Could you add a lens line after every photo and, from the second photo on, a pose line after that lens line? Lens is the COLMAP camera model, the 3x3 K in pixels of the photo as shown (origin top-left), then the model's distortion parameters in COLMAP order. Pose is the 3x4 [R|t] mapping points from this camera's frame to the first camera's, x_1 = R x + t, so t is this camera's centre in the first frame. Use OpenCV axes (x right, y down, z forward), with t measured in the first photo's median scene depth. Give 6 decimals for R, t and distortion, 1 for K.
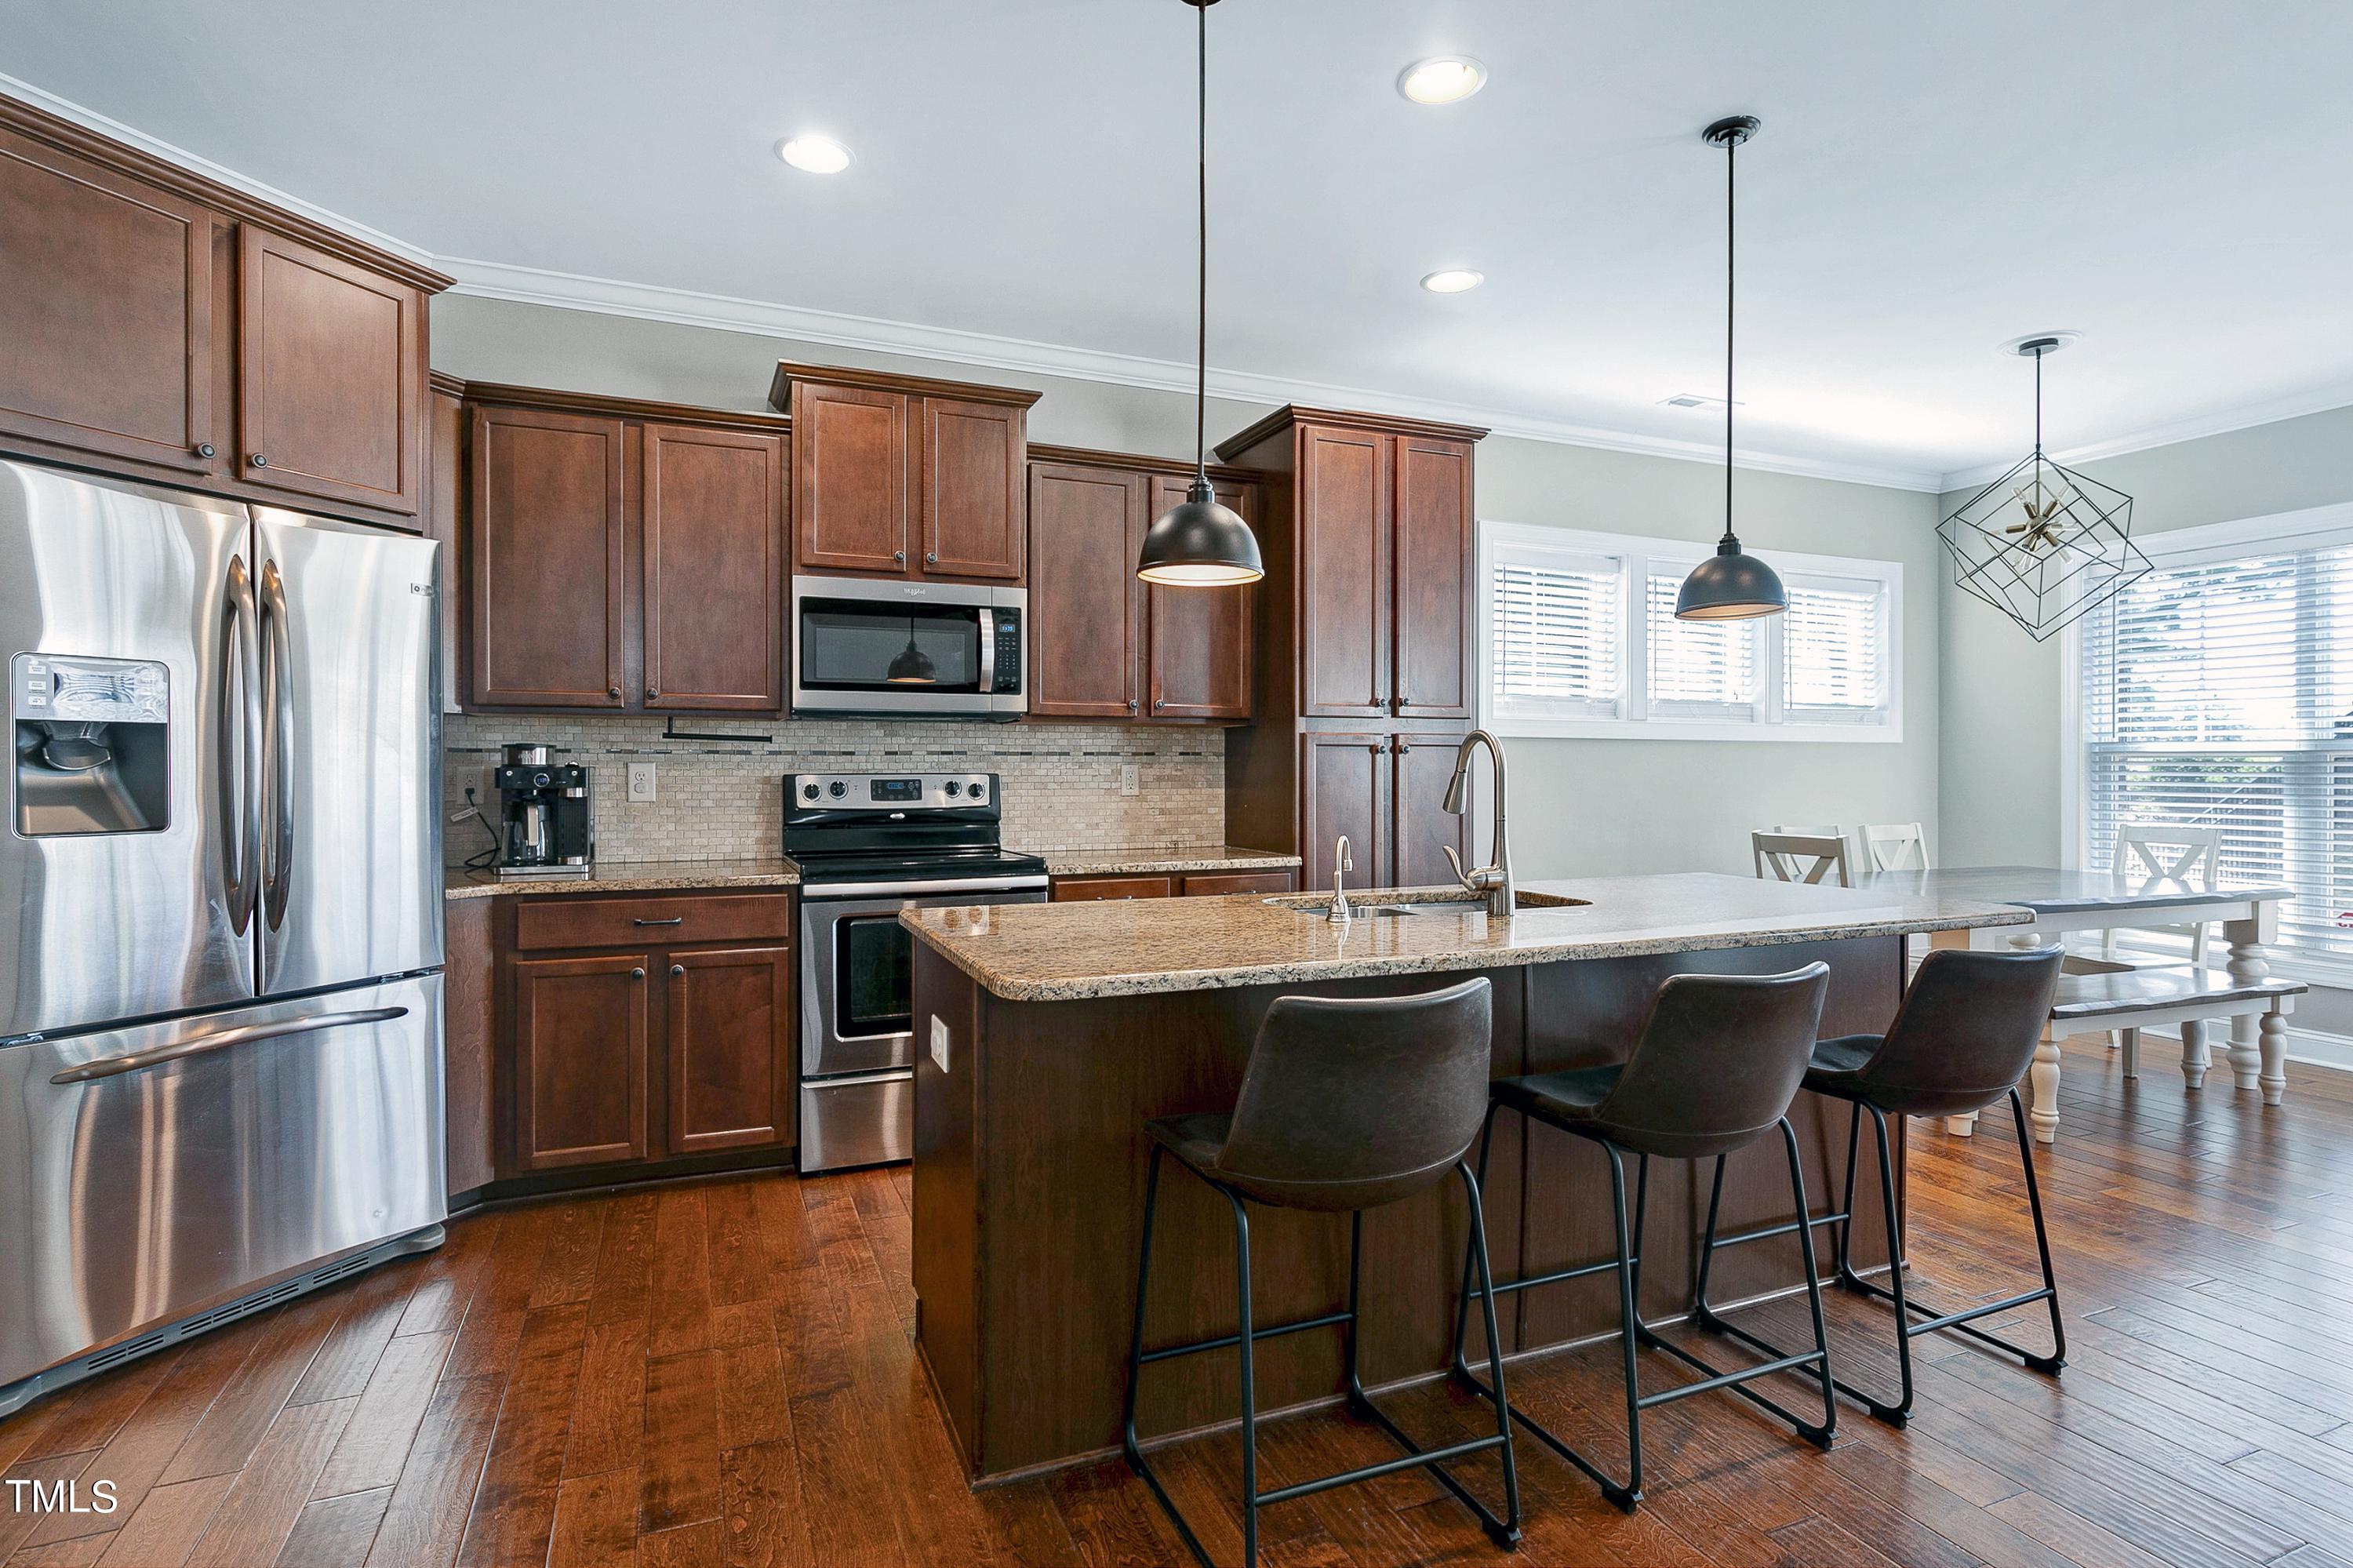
lens RADIAL K [[1164.9, 0, 1167.0], [0, 1164.9, 772.7], [0, 0, 1]] dist [0.002962, 0.000066]
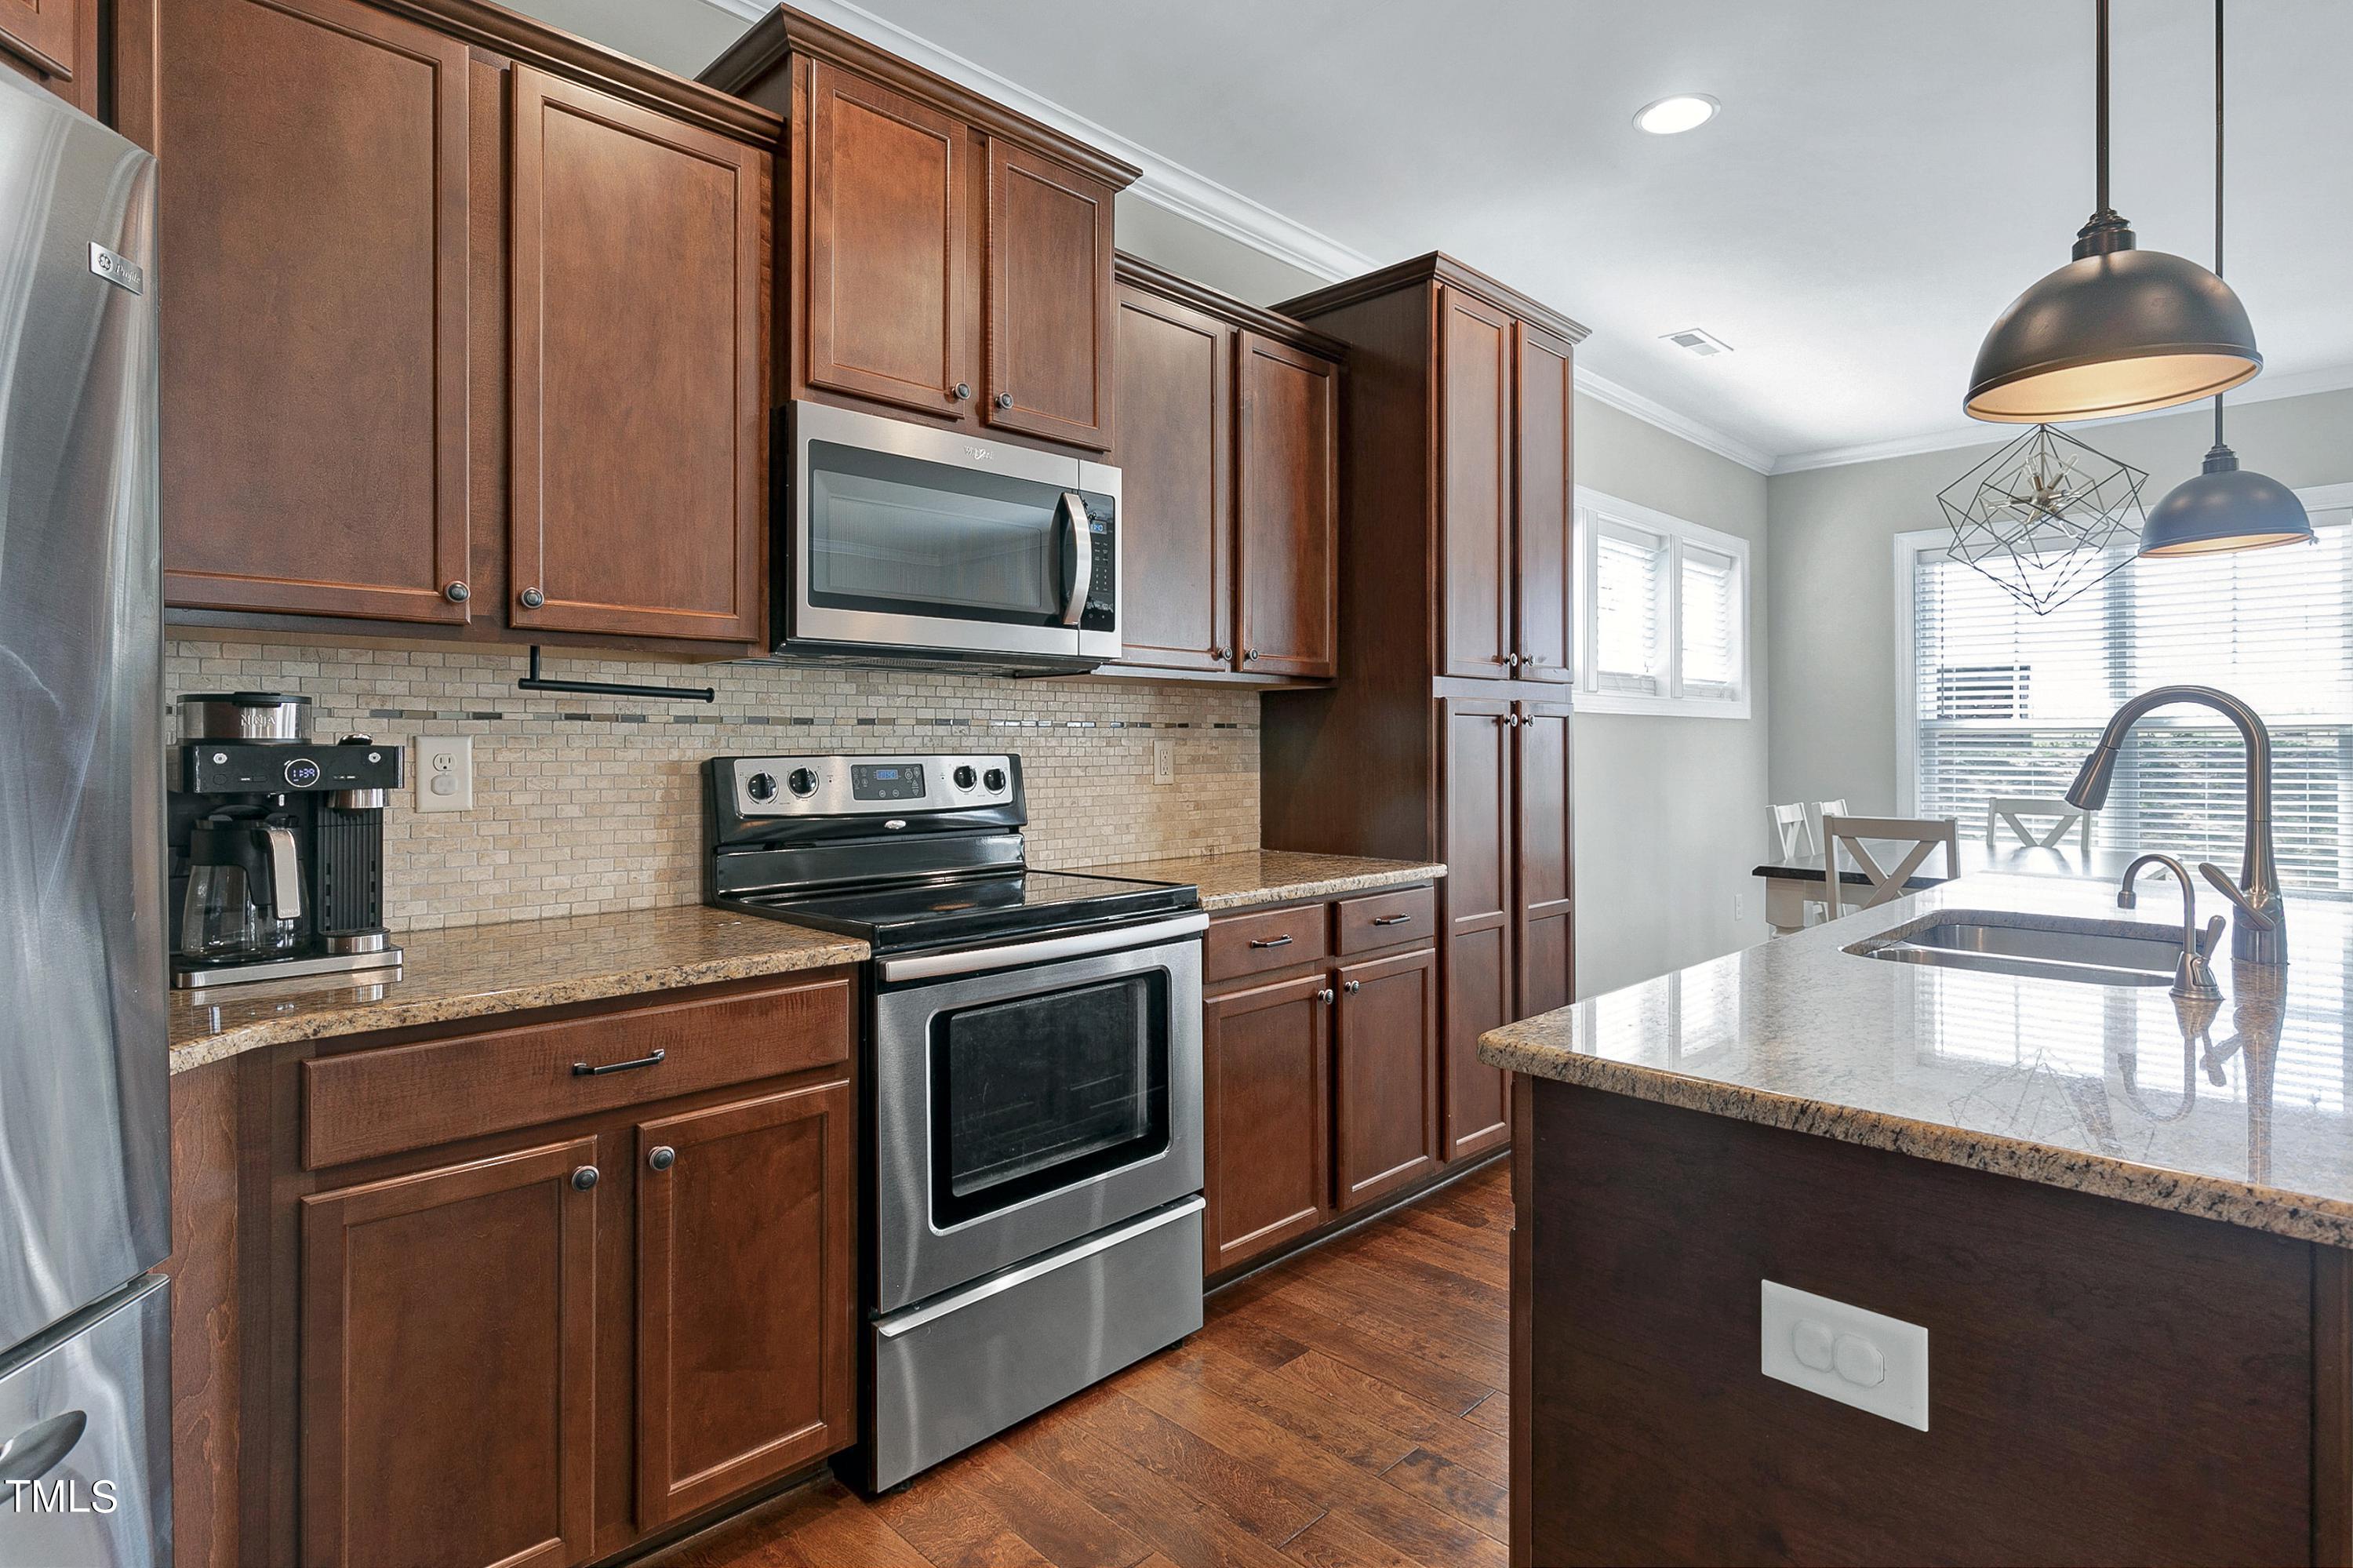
lens RADIAL K [[1189.5, 0, 1178.5], [0, 1189.5, 745.4], [0, 0, 1]] dist [0.003508, 0.000054]
pose [[0.924578, -0.001316, 0.380989, -0.354076], [0.002600, 0.999993, -0.002854, -0.002128], [-0.380983, 0.003629, 0.924575, 0.389555]]
